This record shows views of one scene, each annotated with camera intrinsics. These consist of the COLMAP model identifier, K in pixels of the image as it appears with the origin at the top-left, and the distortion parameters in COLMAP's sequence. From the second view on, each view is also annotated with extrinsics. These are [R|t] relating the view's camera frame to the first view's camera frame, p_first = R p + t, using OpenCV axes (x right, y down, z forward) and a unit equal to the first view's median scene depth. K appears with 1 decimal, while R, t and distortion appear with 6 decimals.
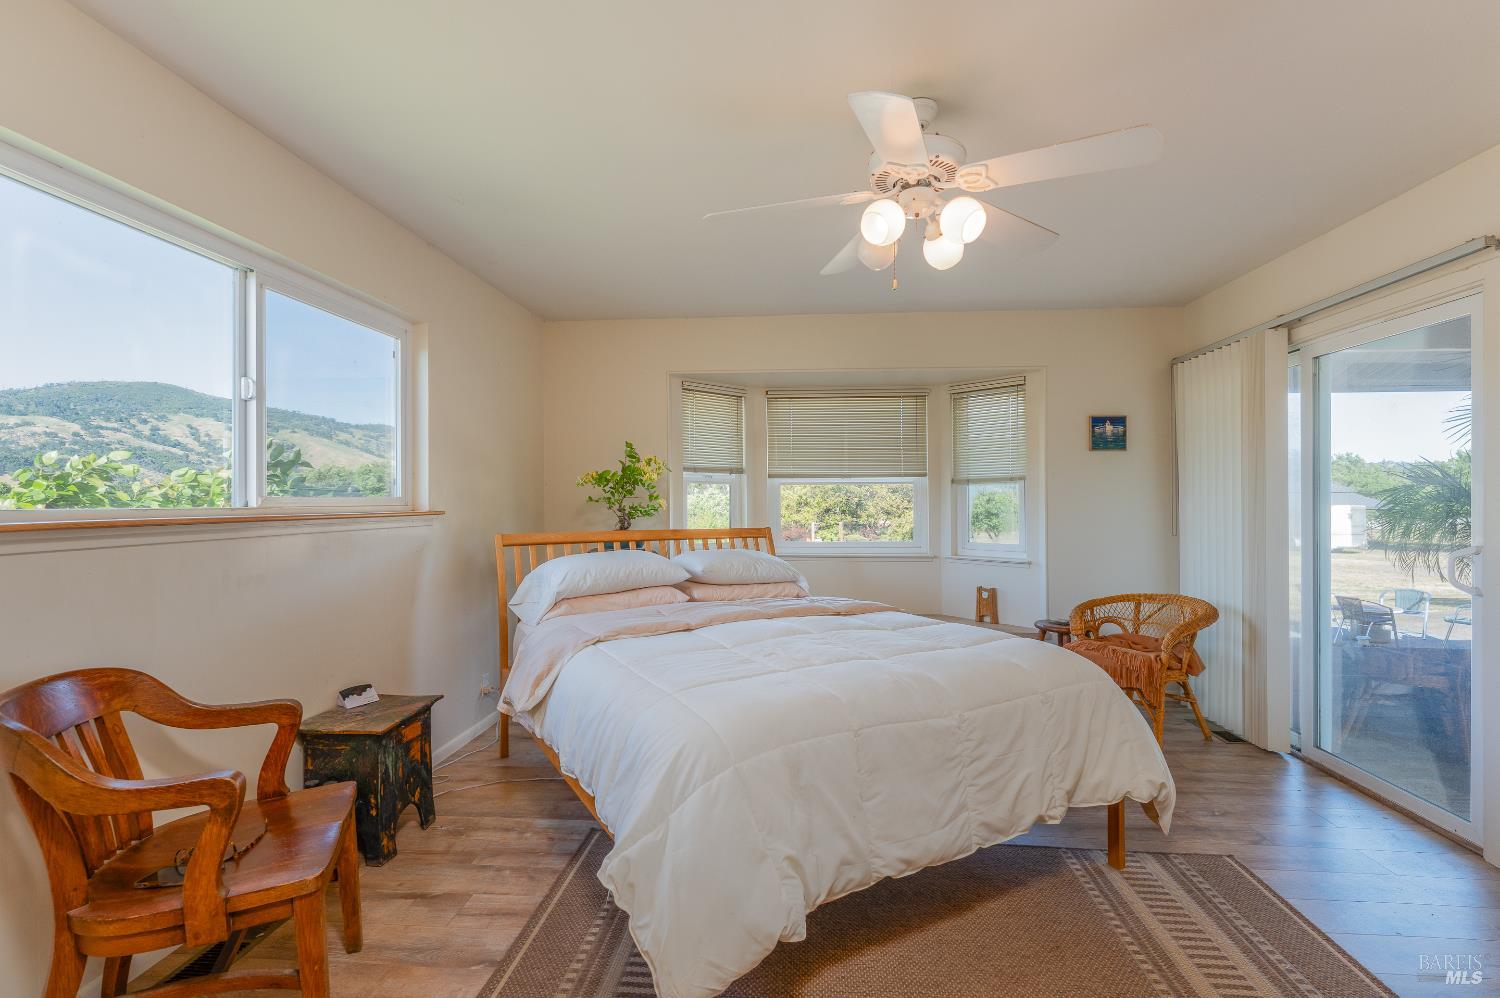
lens RADIAL K [[688.1, 0, 755.1], [0, 688.1, 497.9], [0, 0, 1]] dist [-0.000529, 0.000466]
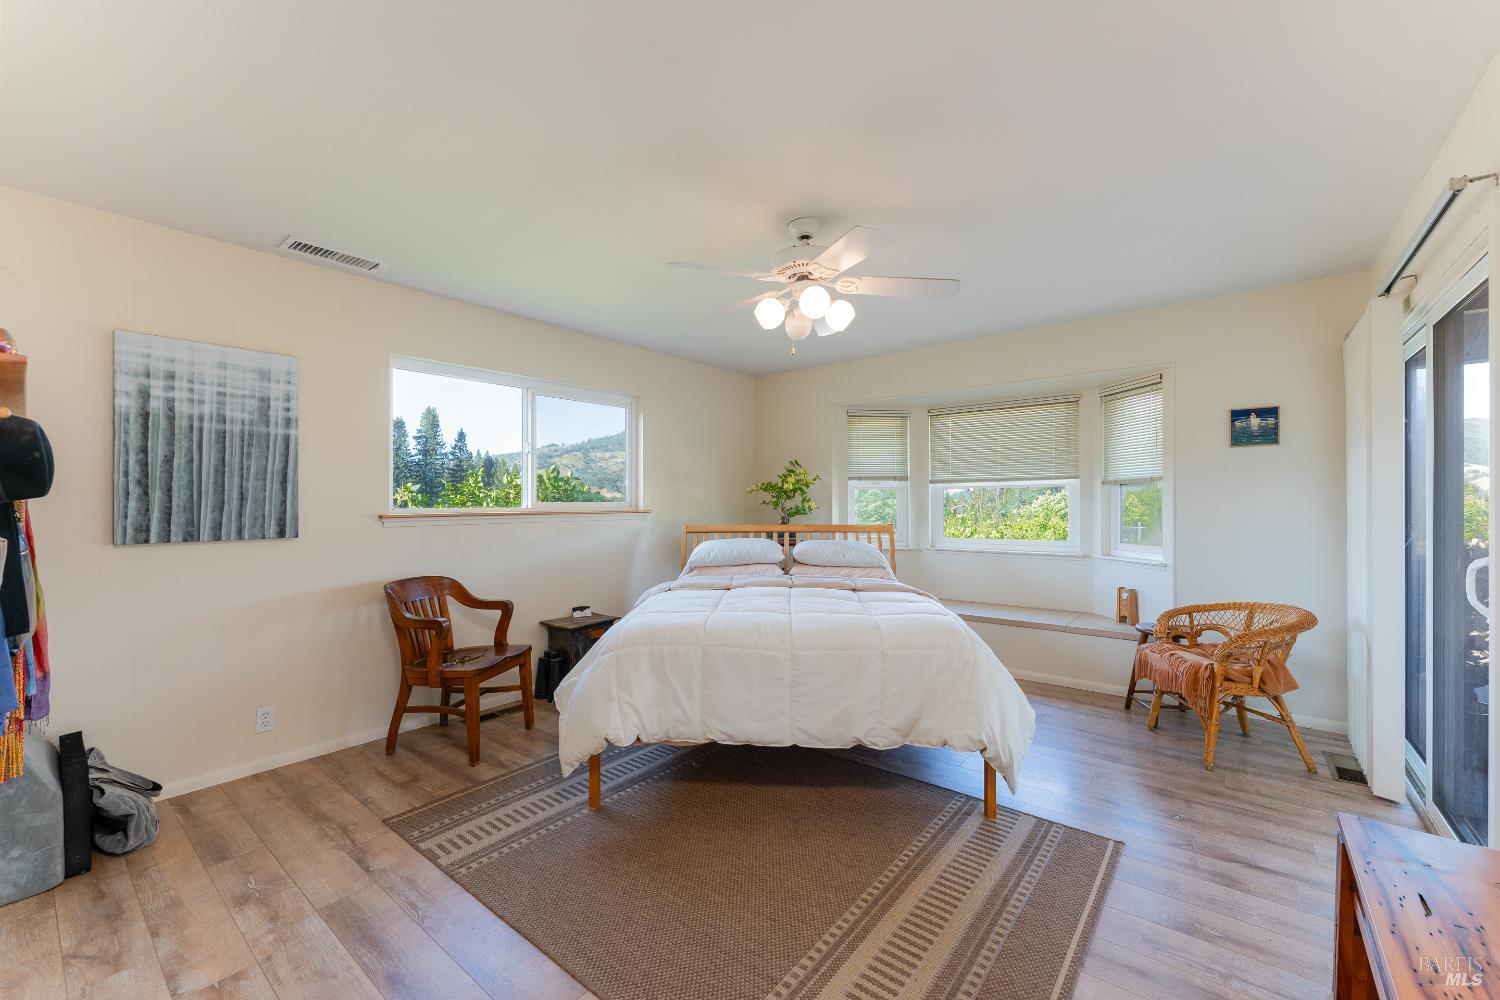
lens RADIAL K [[608.6, 0, 752.4], [0, 608.6, 496.9], [0, 0, 1]] dist [0.000166, -0.000929]
pose [[0.823654, -0.010219, -0.567001, 0.446407], [0.007321, 0.999946, -0.007388, -0.000152], [0.567046, 0.001935, 0.823684, -0.044050]]
